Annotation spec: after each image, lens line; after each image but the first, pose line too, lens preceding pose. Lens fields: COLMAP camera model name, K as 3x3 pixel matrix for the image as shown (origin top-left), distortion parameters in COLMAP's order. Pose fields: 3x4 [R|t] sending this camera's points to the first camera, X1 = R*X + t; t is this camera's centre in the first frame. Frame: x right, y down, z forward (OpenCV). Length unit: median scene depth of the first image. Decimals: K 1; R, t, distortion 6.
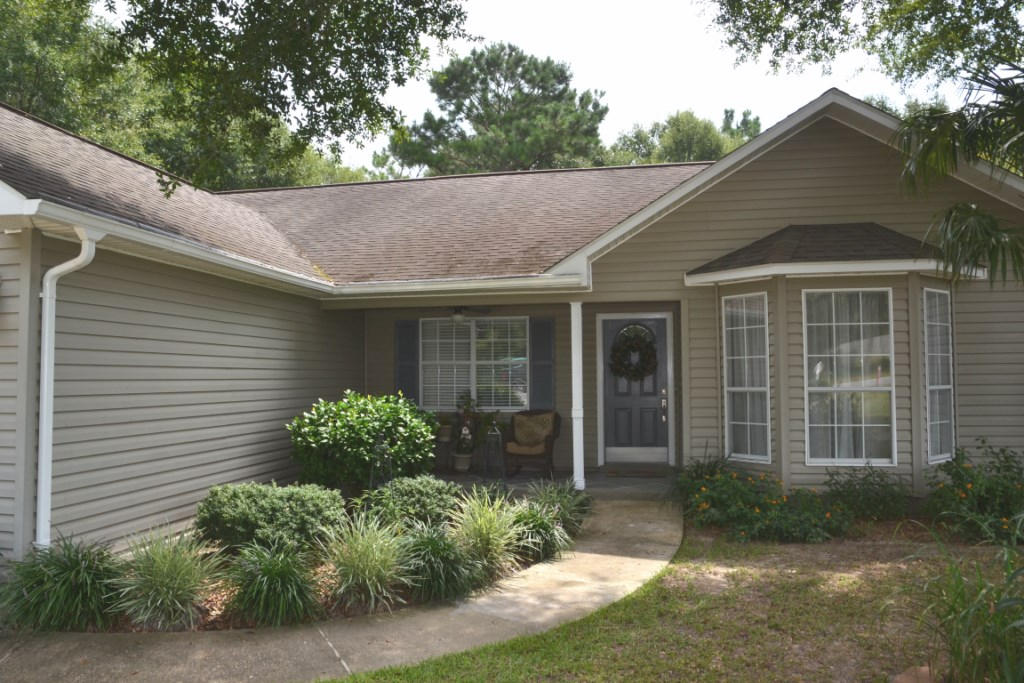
lens RADIAL K [[719.8, 0, 516.9], [0, 719.8, 336.8], [0, 0, 1]] dist [-0.108977, 0.074369]
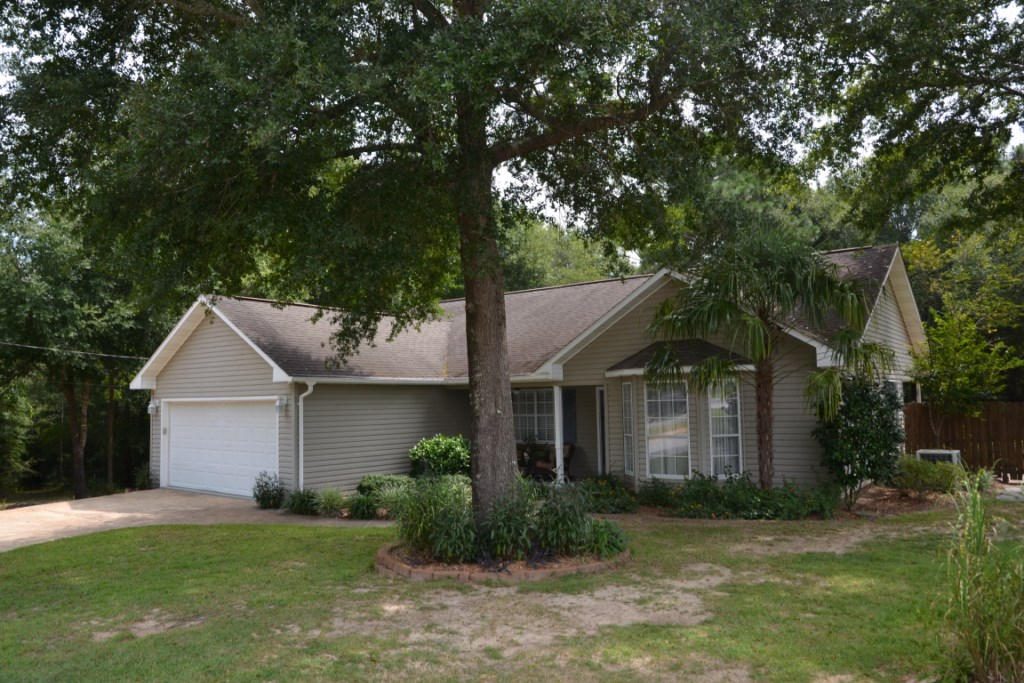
lens RADIAL K [[719.8, 0, 508.8], [0, 719.8, 344.6], [0, 0, 1]] dist [-0.108977, 0.074369]
pose [[0.899250, -0.046033, -0.435006, 1.164600], [0.034953, 0.998829, -0.033442, -0.145681], [0.436036, 0.014868, 0.899806, -1.071398]]
